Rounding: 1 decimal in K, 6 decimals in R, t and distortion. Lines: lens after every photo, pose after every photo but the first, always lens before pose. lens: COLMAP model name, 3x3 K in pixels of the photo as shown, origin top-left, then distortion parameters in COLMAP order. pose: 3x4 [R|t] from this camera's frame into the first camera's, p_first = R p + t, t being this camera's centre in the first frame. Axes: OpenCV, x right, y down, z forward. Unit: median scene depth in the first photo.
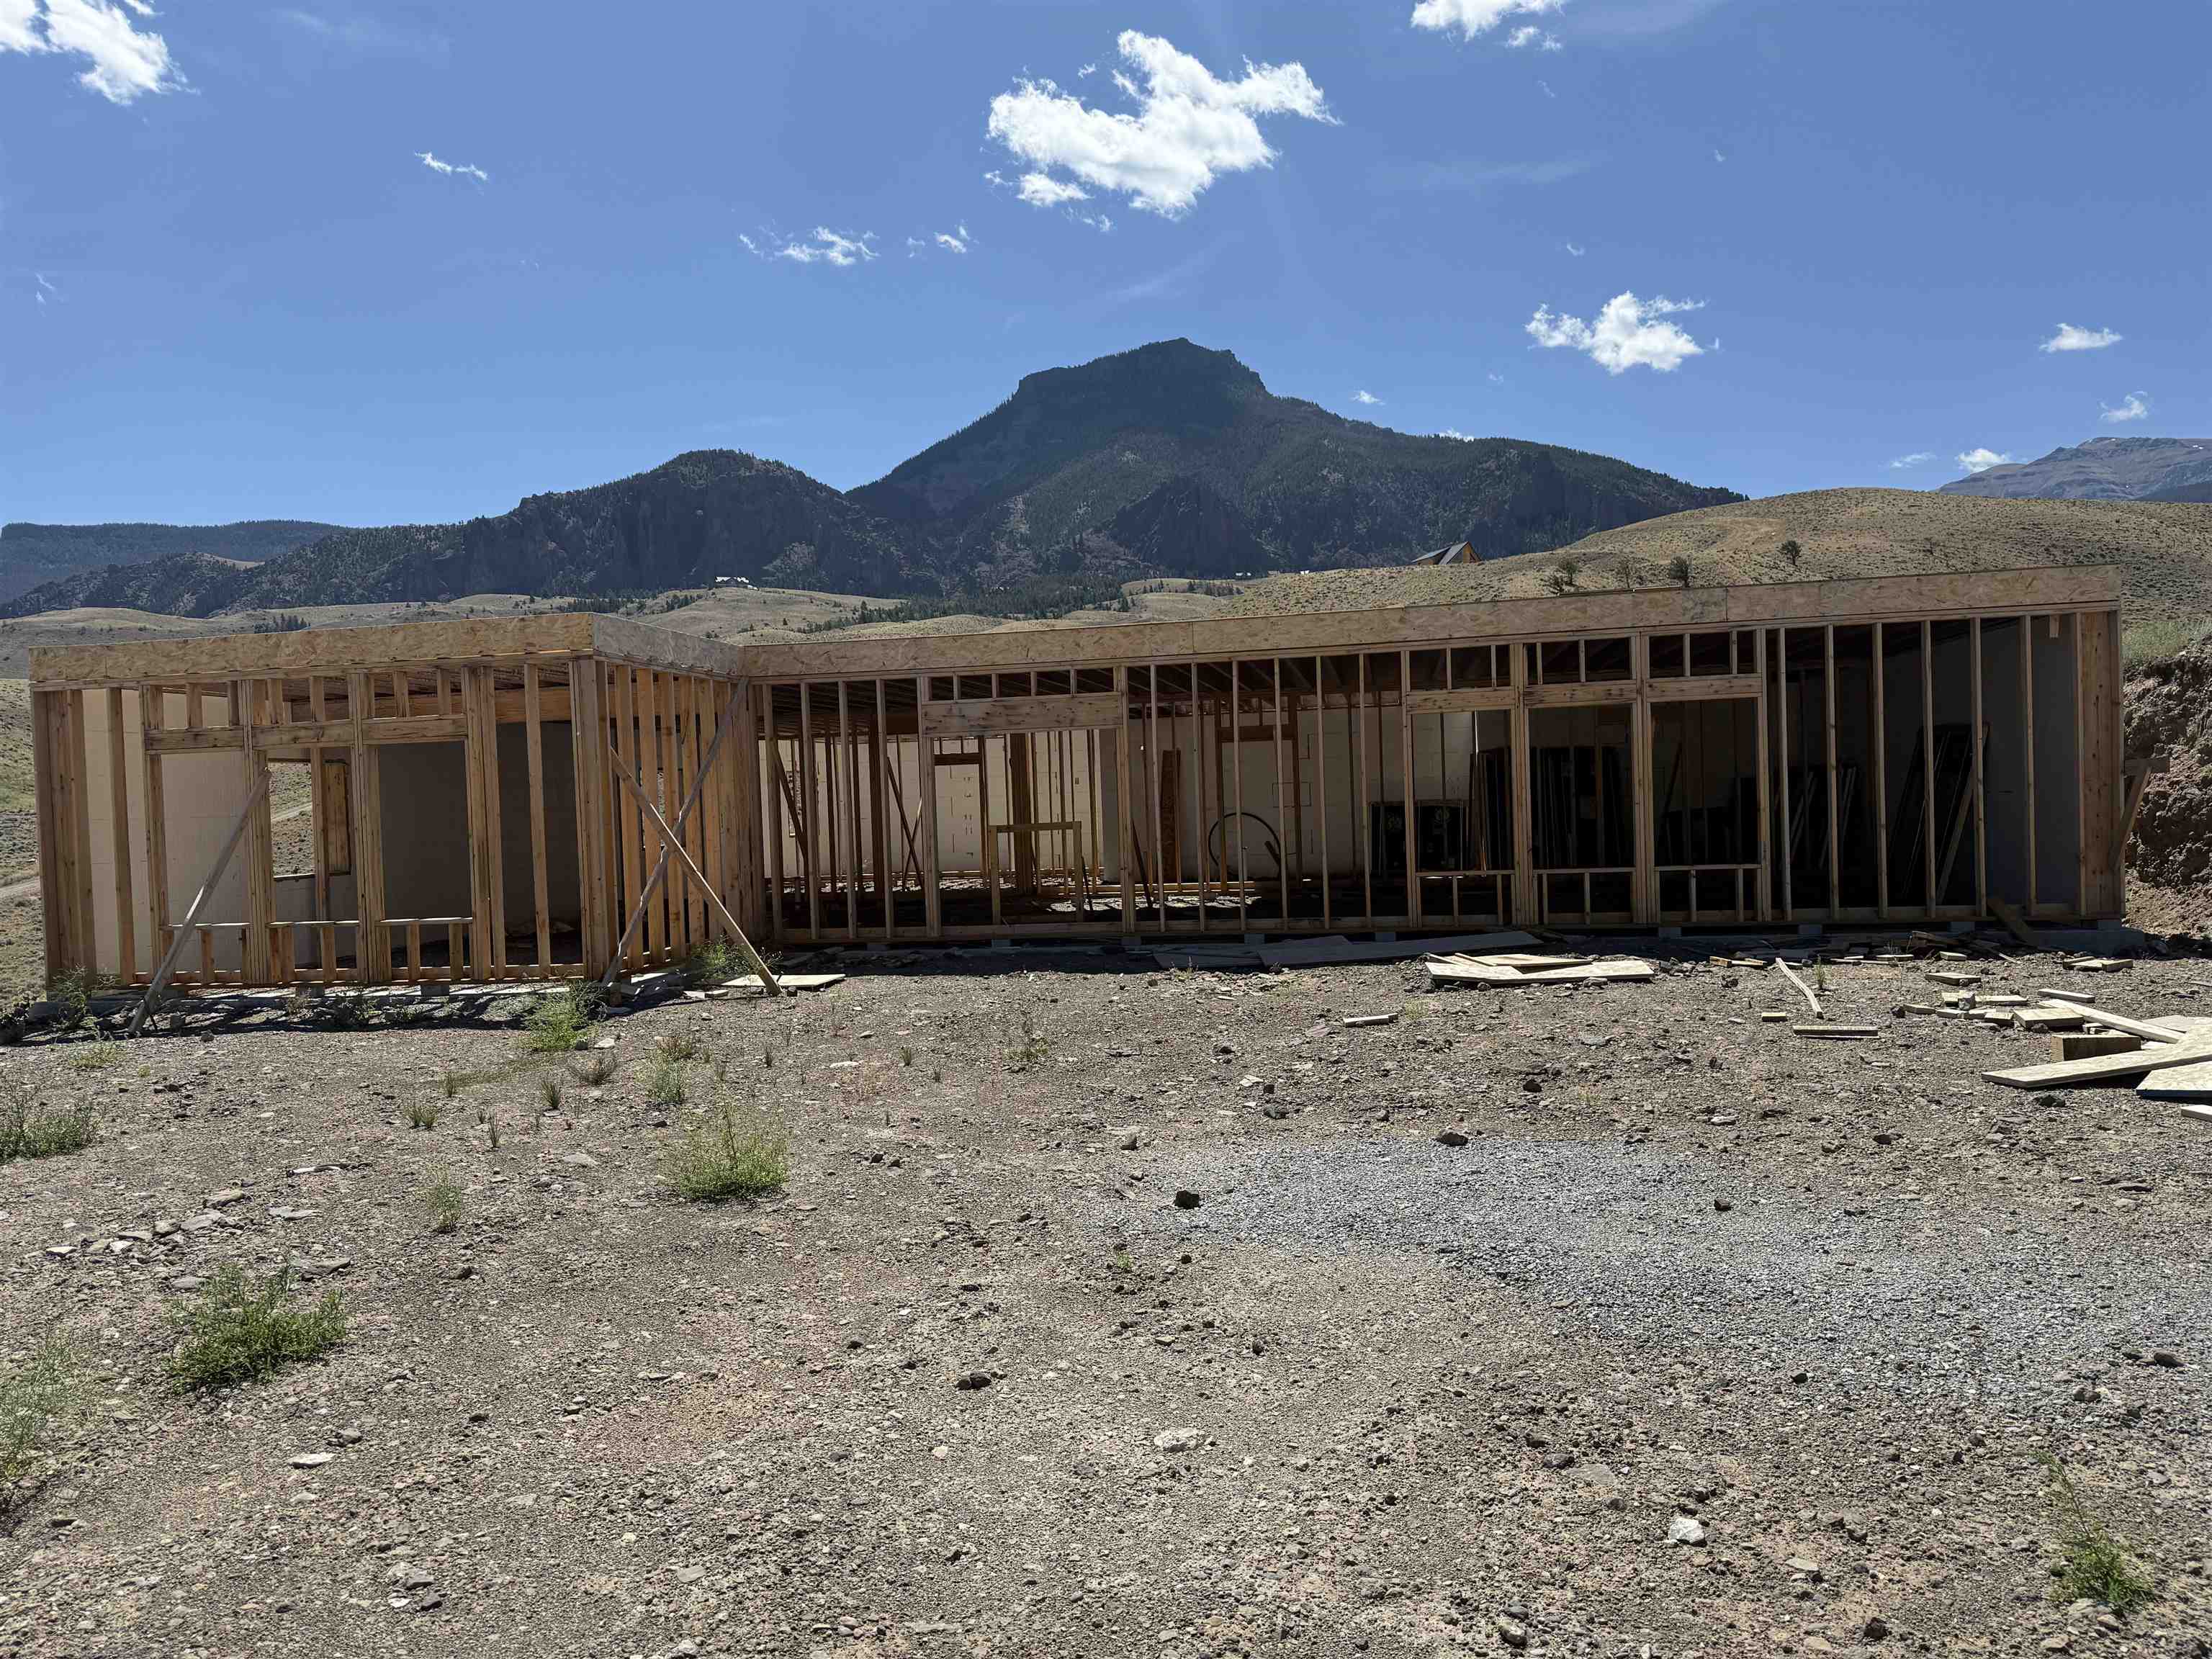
lens RADIAL K [[1562.0, 0, 1098.7], [0, 1562.0, 860.1], [0, 0, 1]] dist [0.082783, -0.122380]
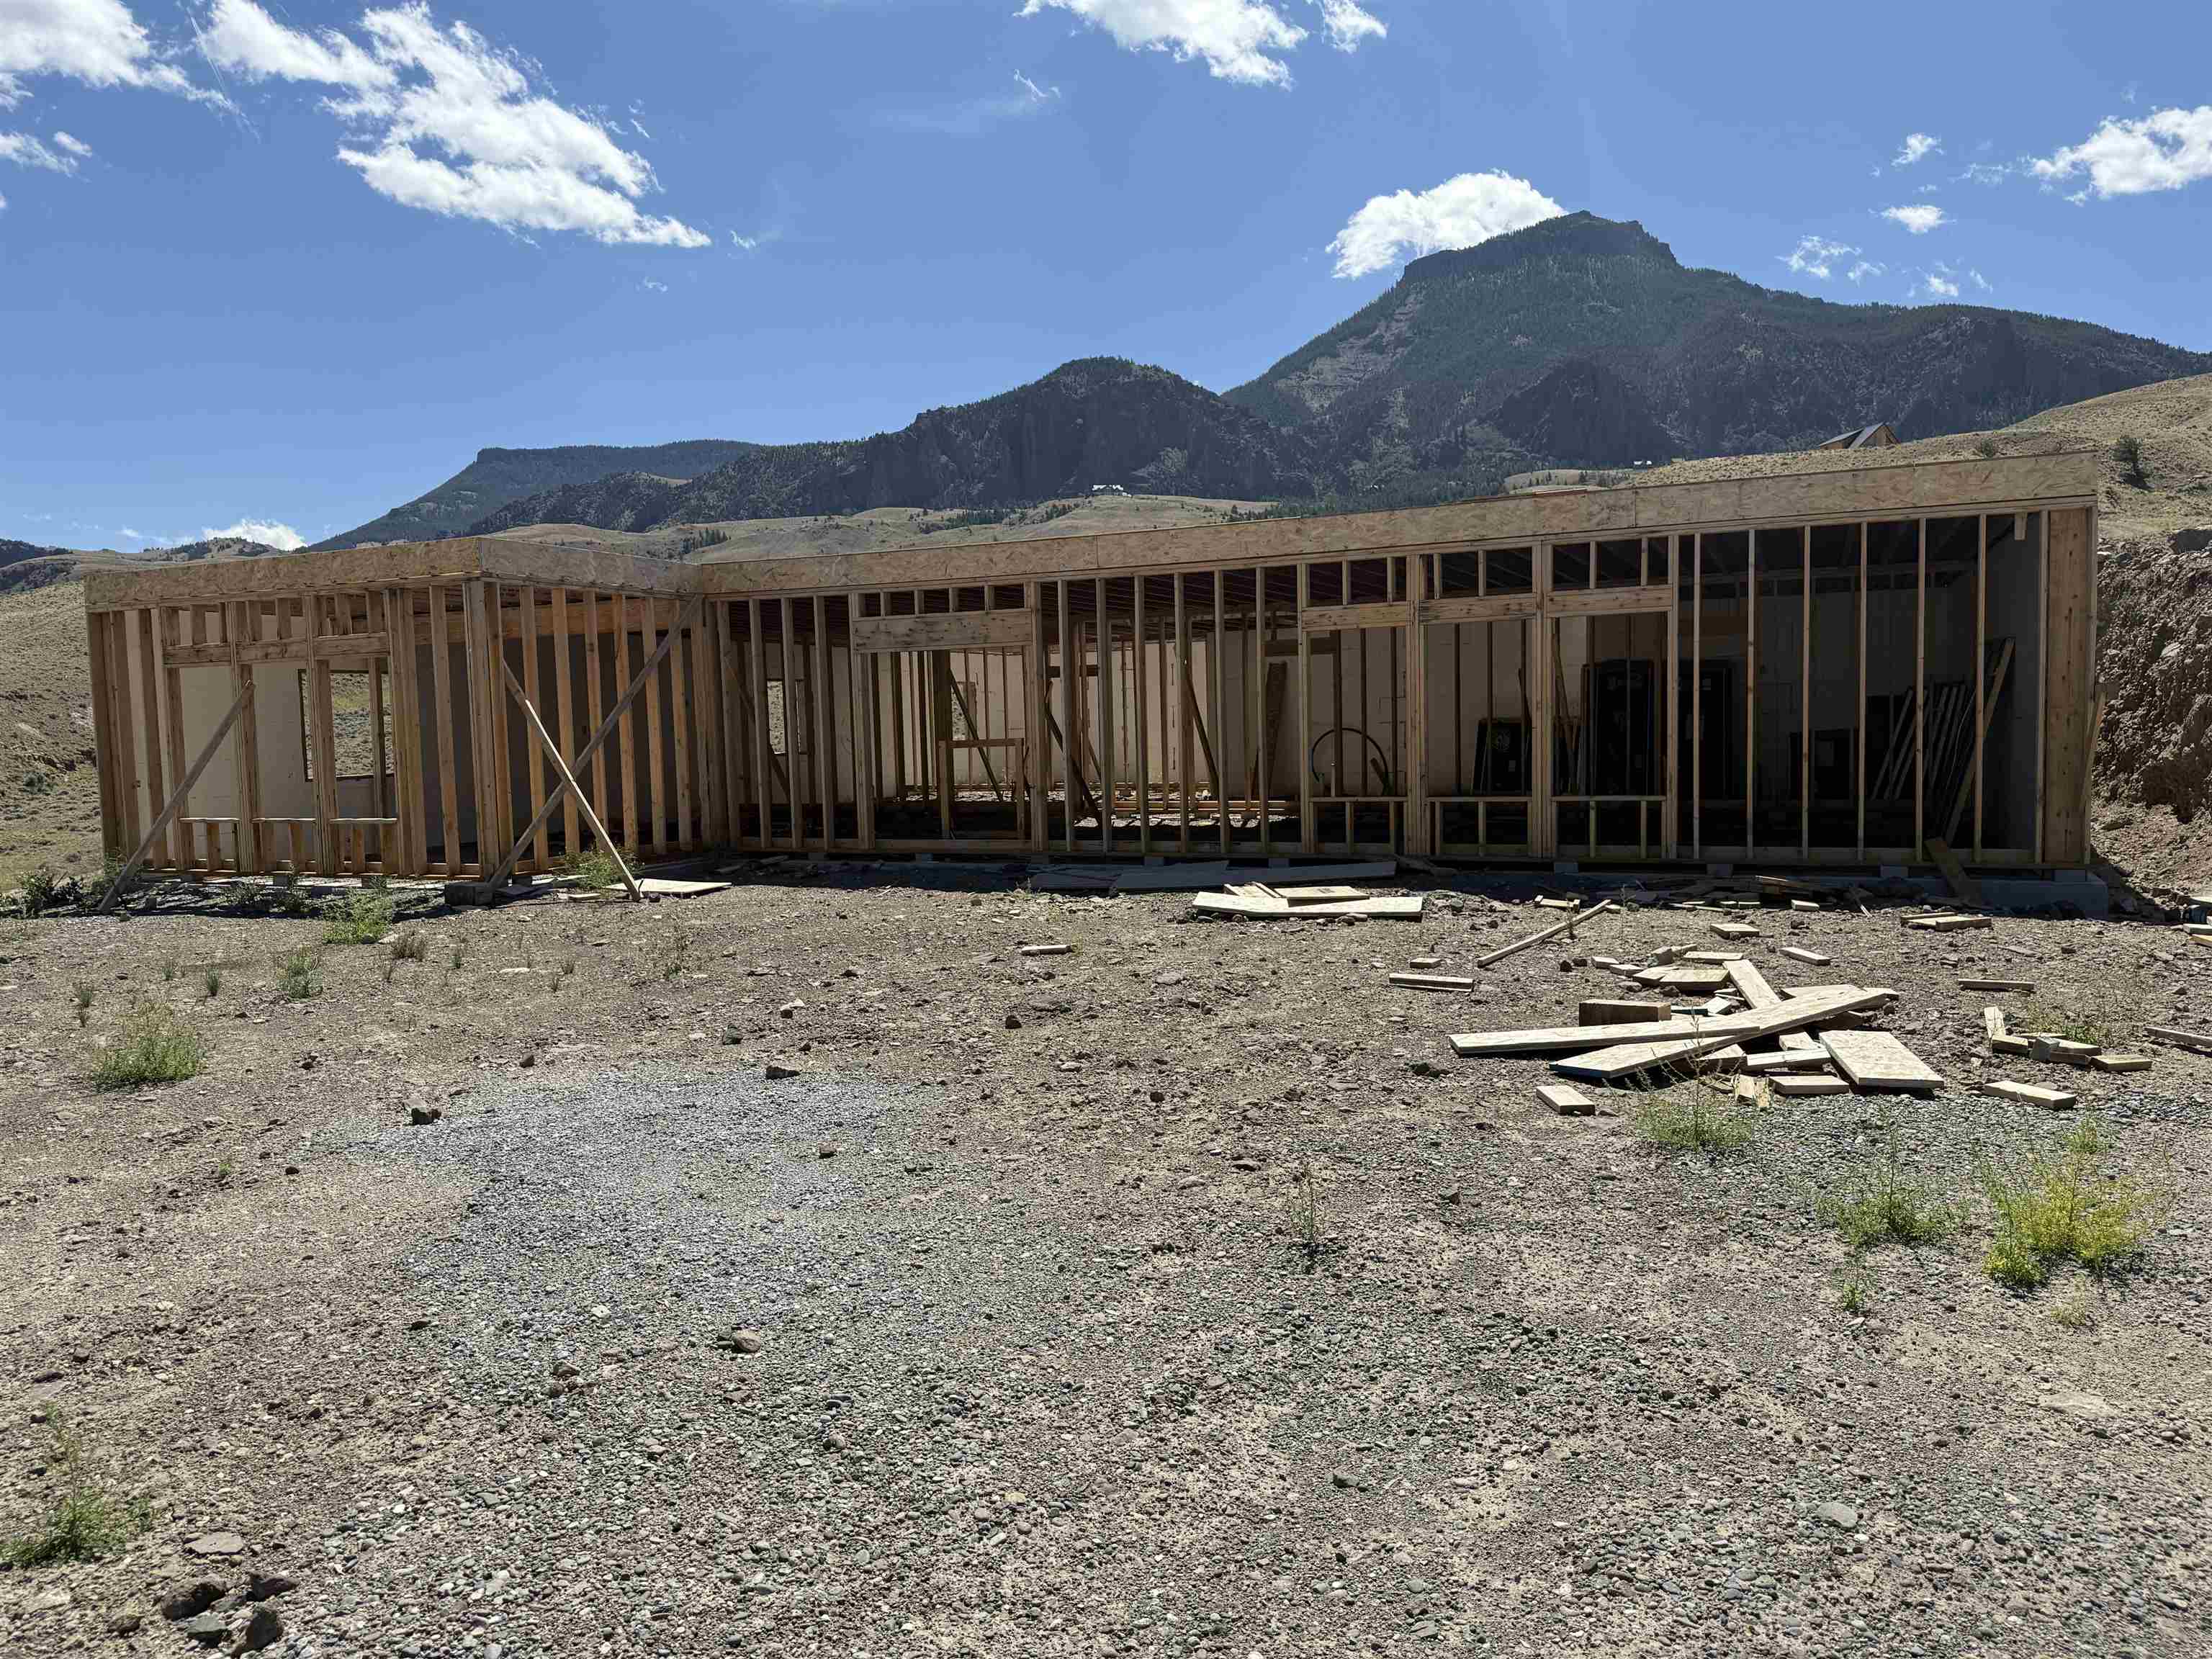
lens RADIAL K [[1562.0, 0, 1103.6], [0, 1562.0, 858.9], [0, 0, 1]] dist [0.082783, -0.122380]
pose [[0.972813, 0.031402, -0.229455, 0.202395], [-0.017834, 0.997980, 0.060970, -0.007118], [0.230906, -0.055220, 0.971408, 0.026038]]
